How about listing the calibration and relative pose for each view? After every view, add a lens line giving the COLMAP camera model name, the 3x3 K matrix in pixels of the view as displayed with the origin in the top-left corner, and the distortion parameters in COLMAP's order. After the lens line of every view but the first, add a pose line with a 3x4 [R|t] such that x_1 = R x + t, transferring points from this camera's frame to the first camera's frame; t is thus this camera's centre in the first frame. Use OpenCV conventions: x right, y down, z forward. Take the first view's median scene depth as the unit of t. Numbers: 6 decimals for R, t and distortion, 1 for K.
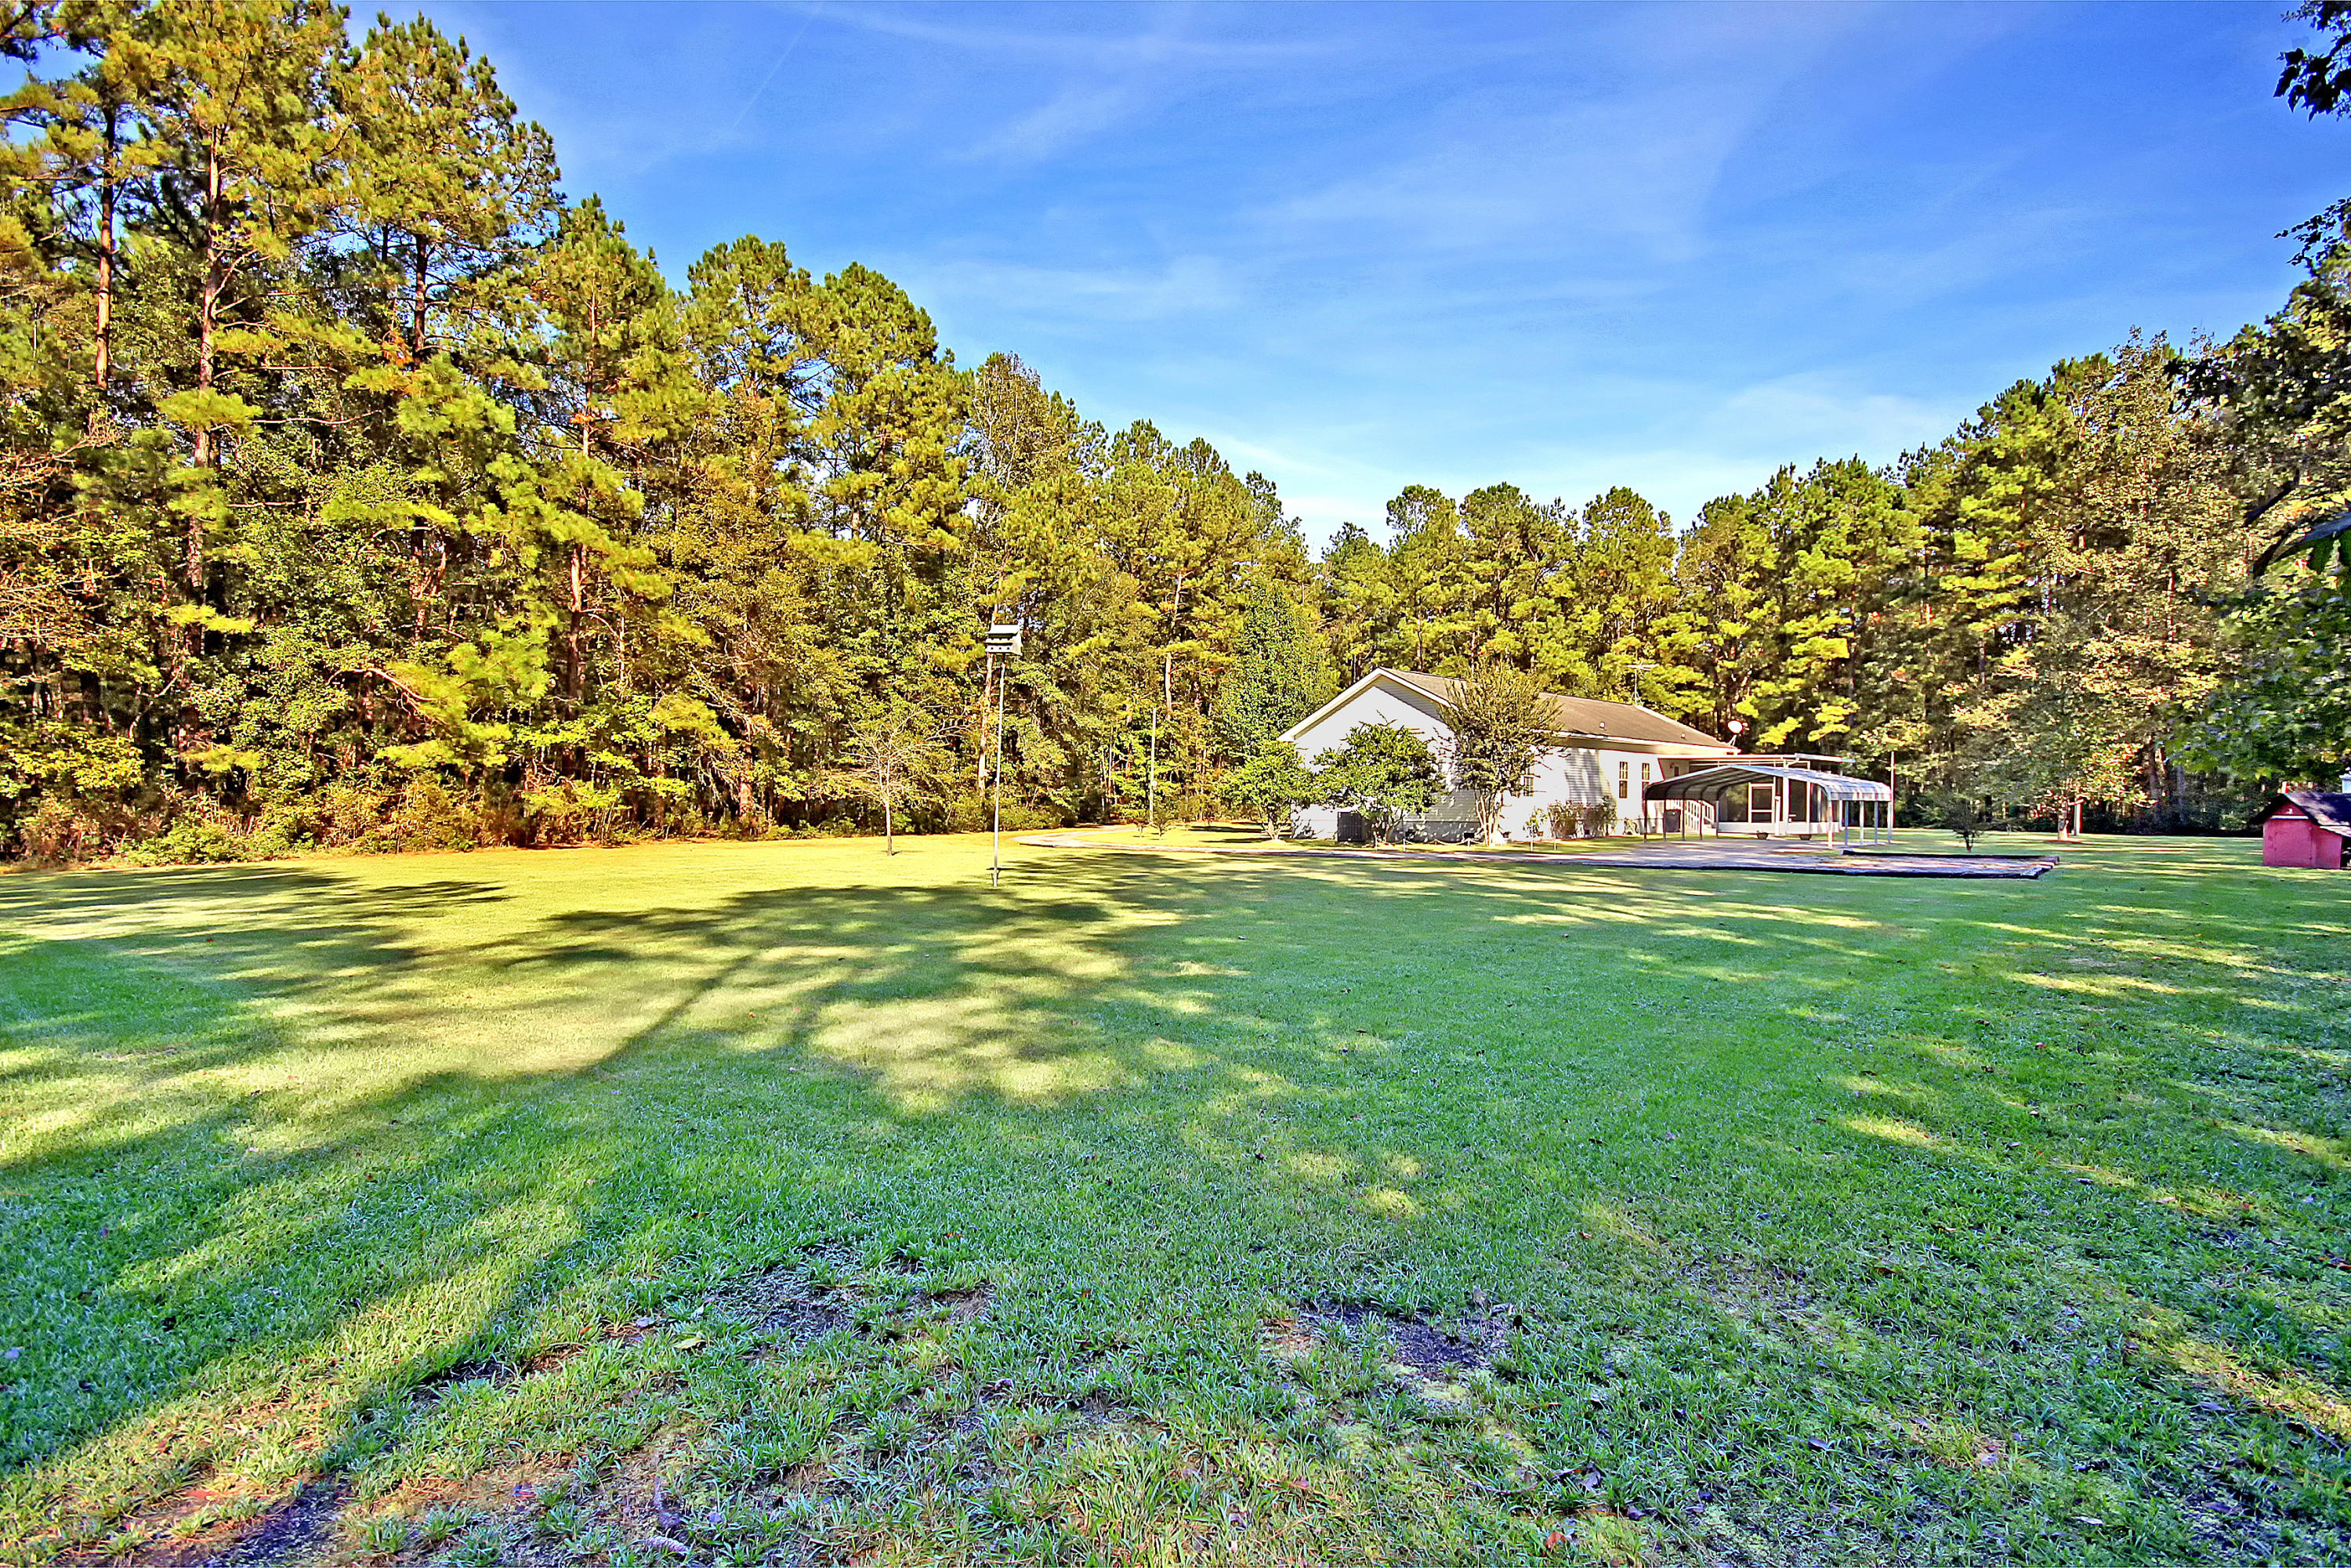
lens RADIAL K [[1073.8, 0, 1175.5], [0, 1073.8, 784.0], [0, 0, 1]] dist [-0.001671, -0.001294]
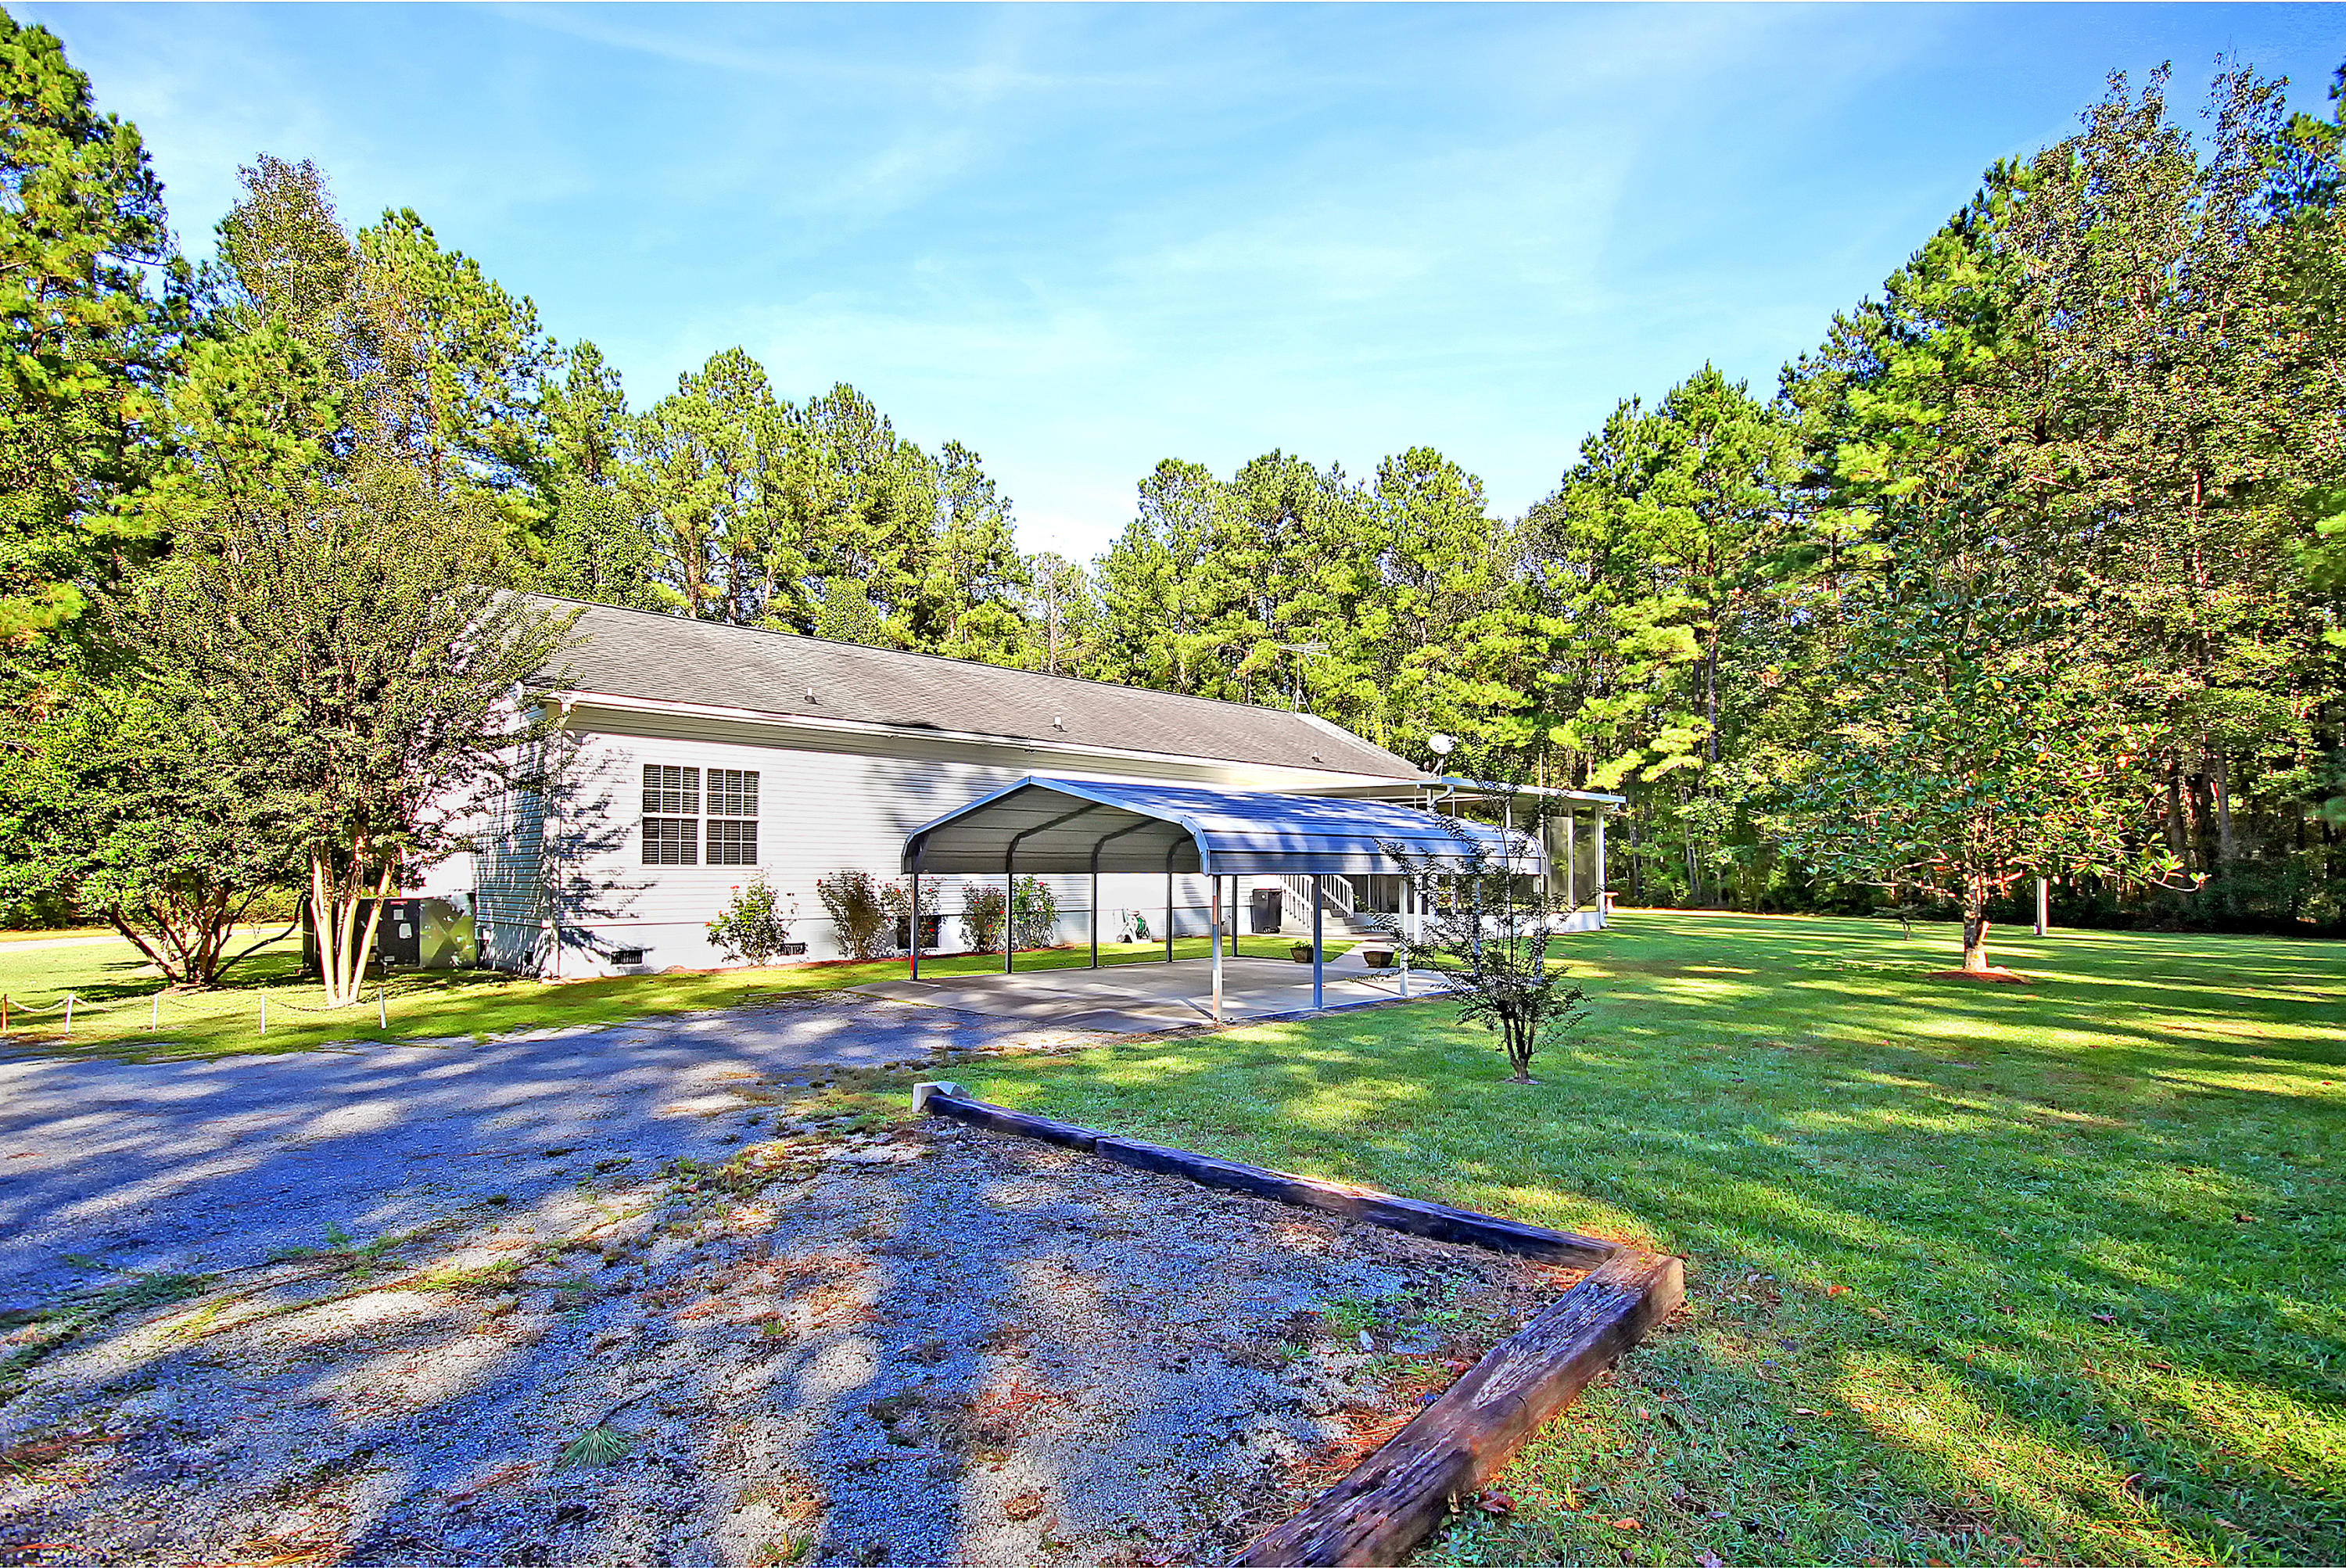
lens RADIAL K [[1029.1, 0, 1170.1], [0, 1029.1, 813.6], [0, 0, 1]] dist [-0.009284, 0.000425]
pose [[0.999535, -0.000728, -0.030473, 0.314600], [-0.000443, 0.999263, -0.038395, 0.004583], [0.030478, 0.038391, 0.998798, 0.353674]]
